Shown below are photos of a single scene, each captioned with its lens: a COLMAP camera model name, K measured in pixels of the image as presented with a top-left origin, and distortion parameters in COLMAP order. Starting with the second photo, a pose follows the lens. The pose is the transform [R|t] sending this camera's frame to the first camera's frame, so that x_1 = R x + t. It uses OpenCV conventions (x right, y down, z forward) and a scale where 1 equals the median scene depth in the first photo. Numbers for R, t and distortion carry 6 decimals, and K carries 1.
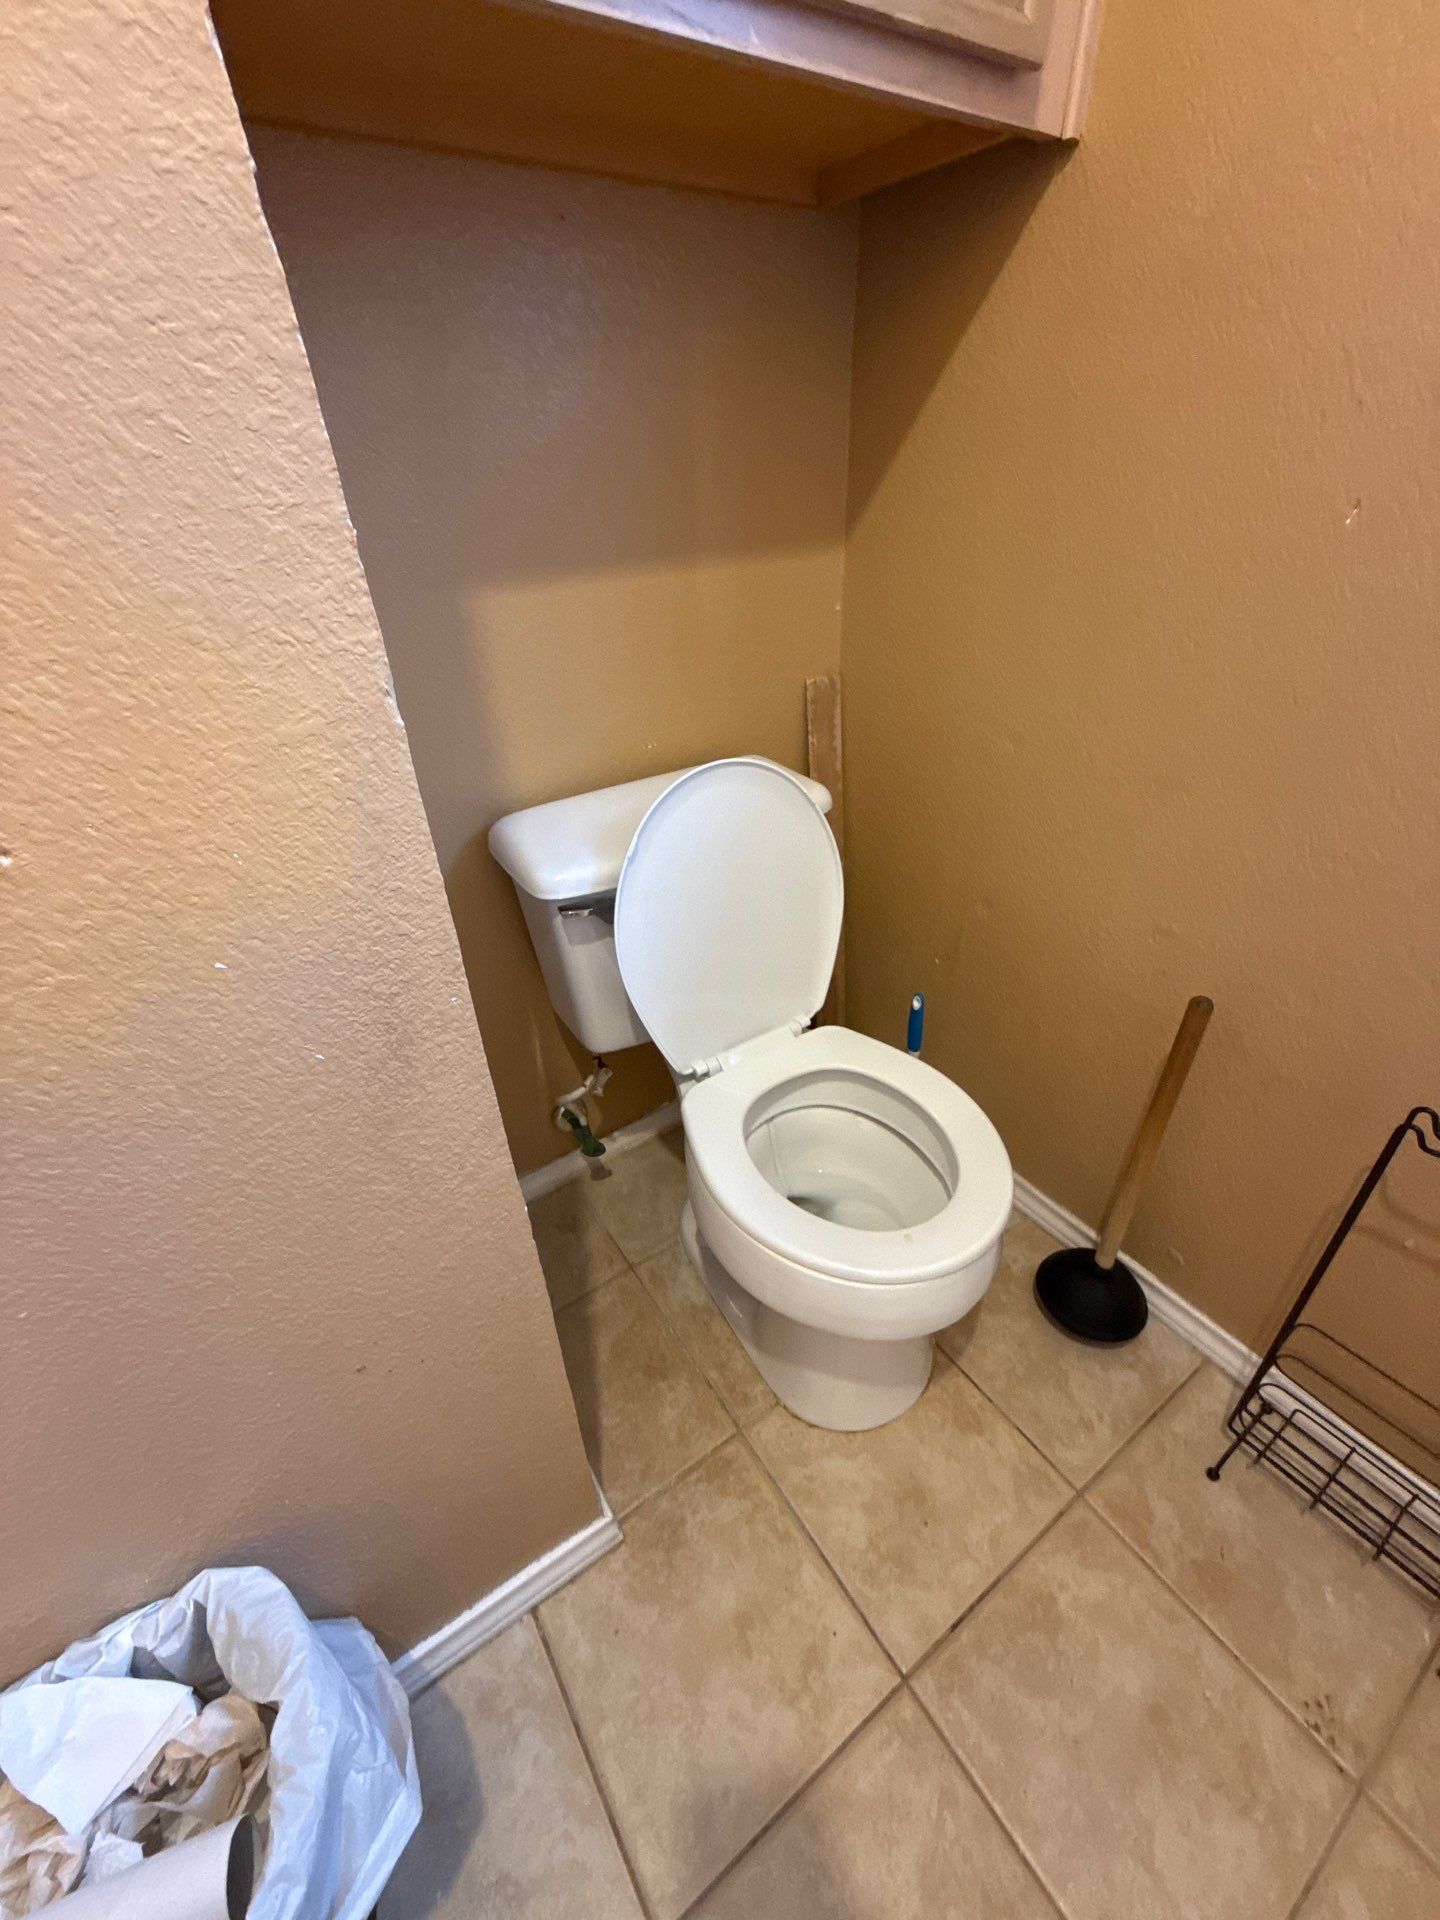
lens RADIAL K [[770.4, 0, 720.0], [0, 770.4, 960.0], [0, 0, 1]] dist [-0.000528, 0.000249]
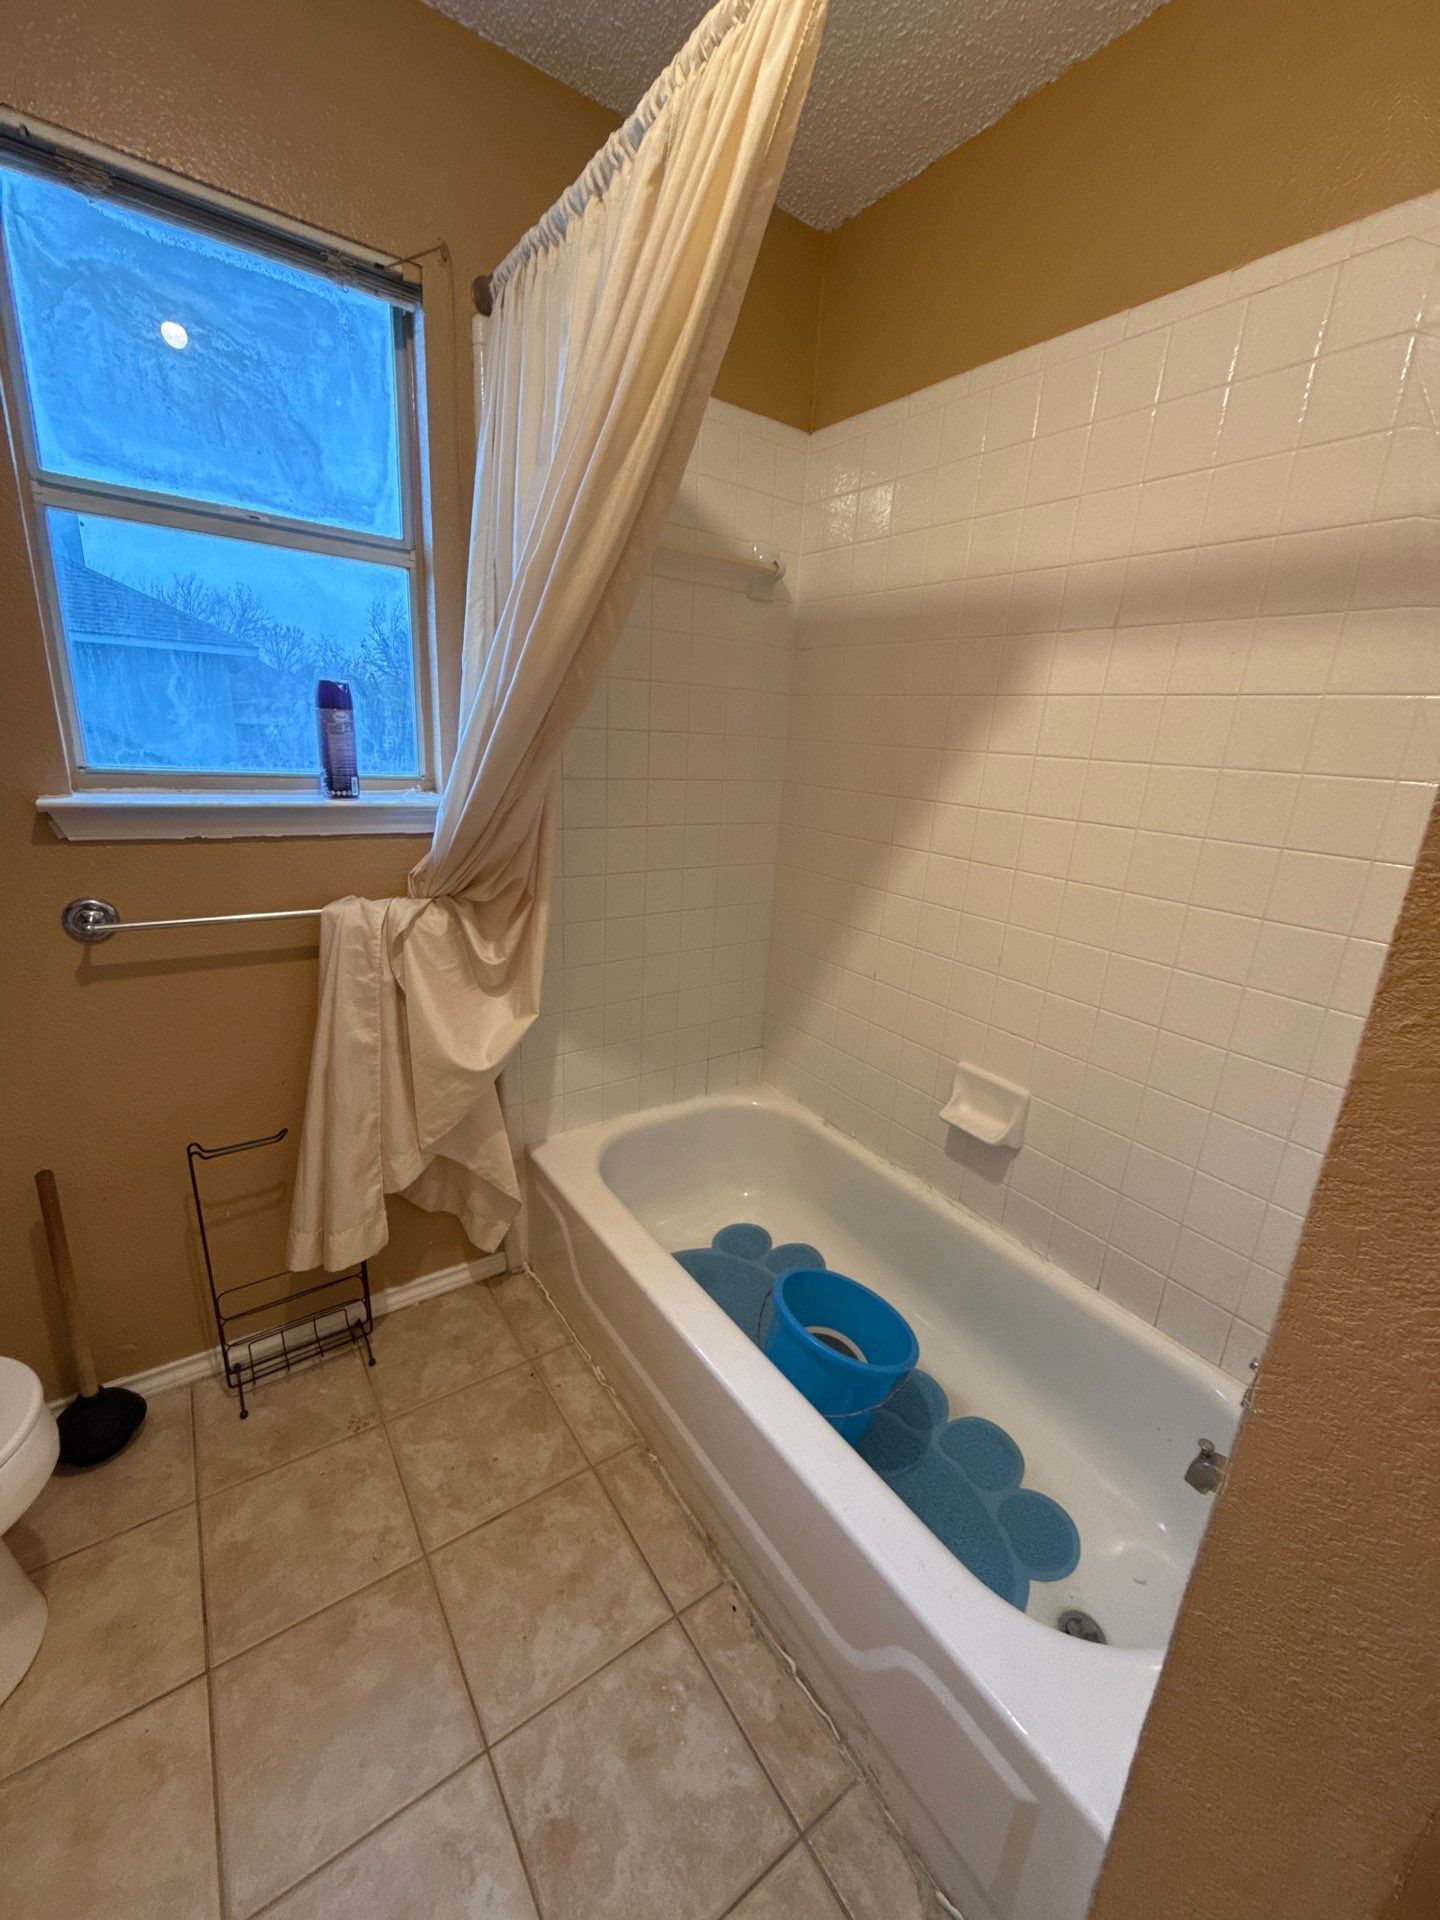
lens RADIAL K [[769.3, 0, 724.2], [0, 769.3, 957.4], [0, 0, 1]] dist [-0.008328, 0.003137]
pose [[-0.018948, -0.251663, 0.967629, -0.675590], [0.493735, 0.839209, 0.227932, 0.012161], [-0.869406, 0.482072, 0.108354, -0.485746]]
